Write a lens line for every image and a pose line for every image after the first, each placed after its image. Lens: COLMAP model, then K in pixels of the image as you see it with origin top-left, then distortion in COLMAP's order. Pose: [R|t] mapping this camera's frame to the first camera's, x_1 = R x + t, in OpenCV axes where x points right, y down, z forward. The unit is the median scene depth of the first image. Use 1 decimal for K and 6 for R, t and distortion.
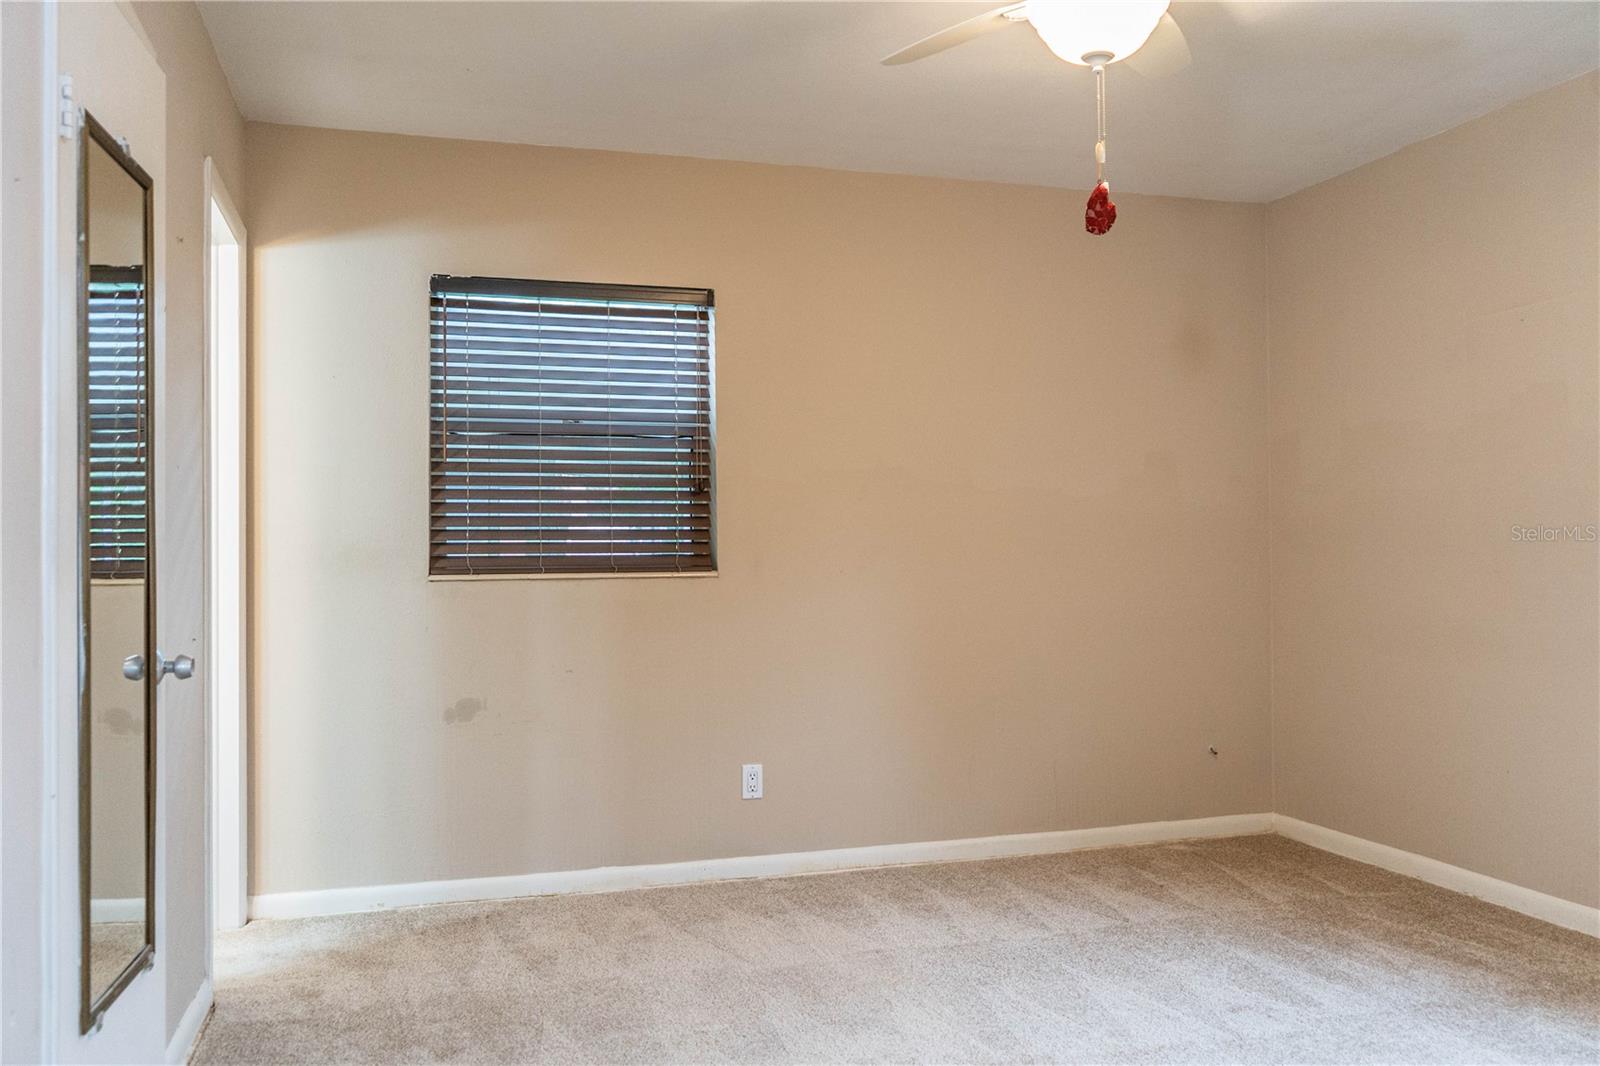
lens RADIAL K [[1281.4, 0, 795.3], [0, 1281.4, 531.4], [0, 0, 1]] dist [-0.012294, 0.004541]
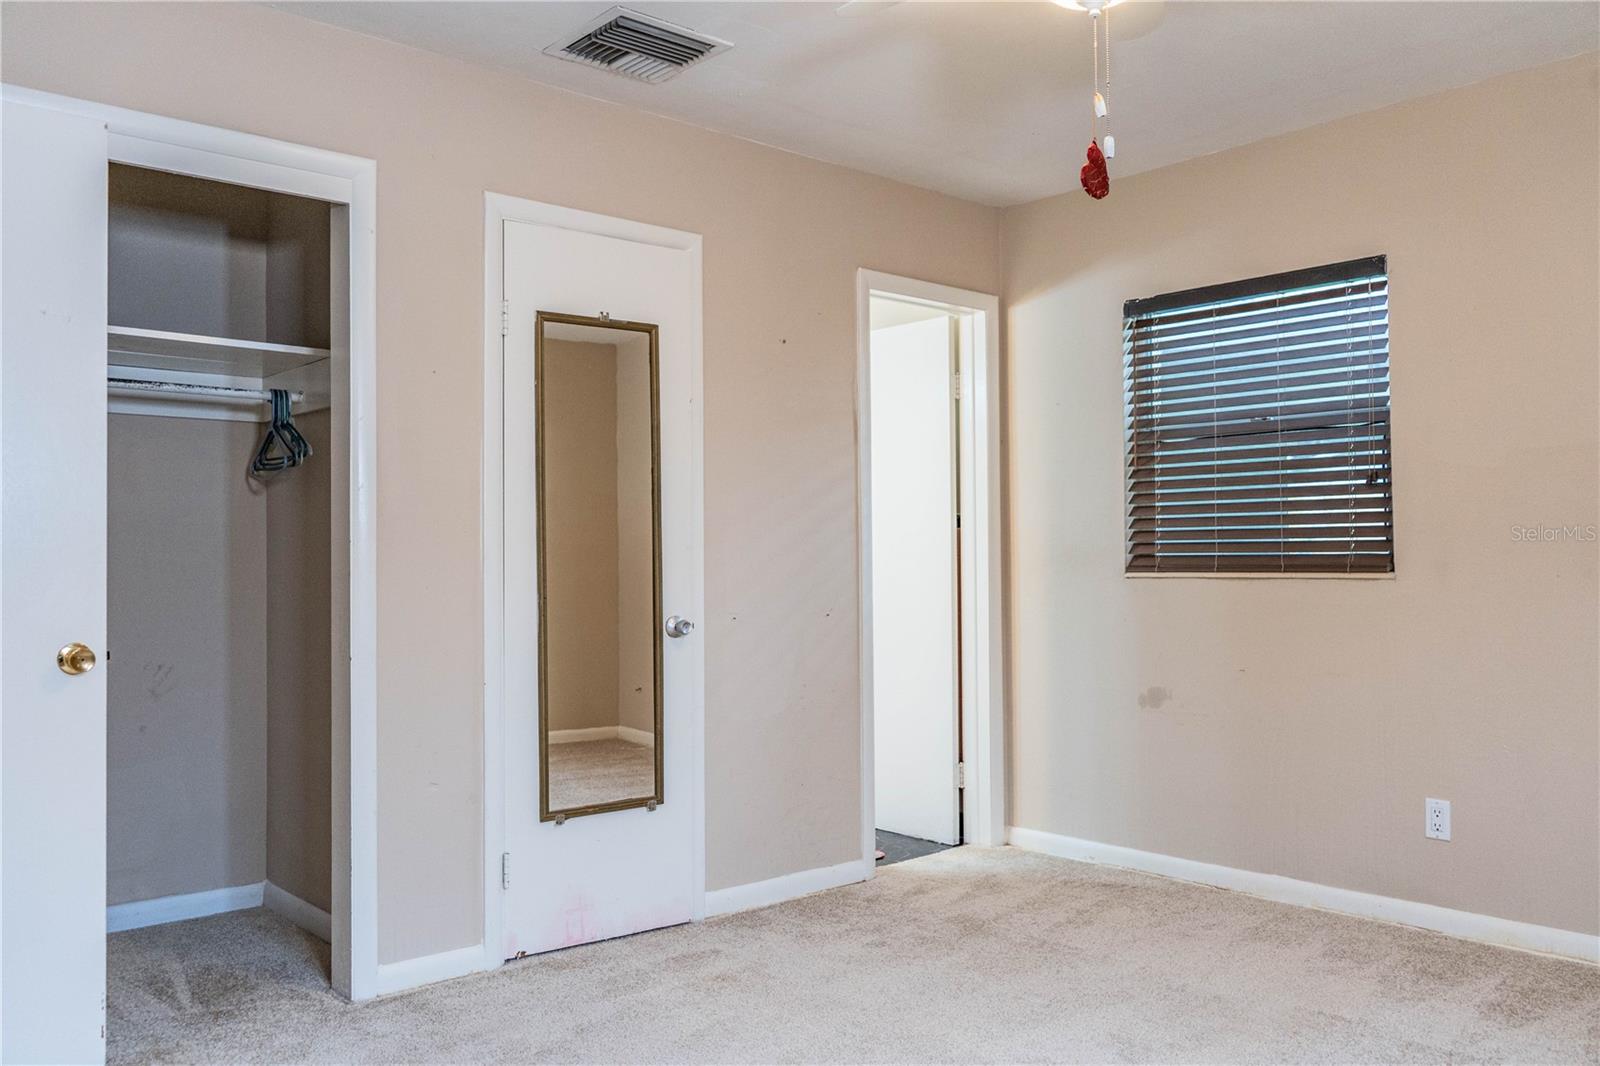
lens RADIAL K [[1281.4, 0, 795.3], [0, 1281.4, 531.4], [0, 0, 1]] dist [-0.012294, 0.004541]
pose [[0.420897, -0.014292, -0.906996, 0.595651], [0.019279, 0.999791, -0.006807, 0.000671], [0.906903, -0.014621, 0.421085, 0.269177]]
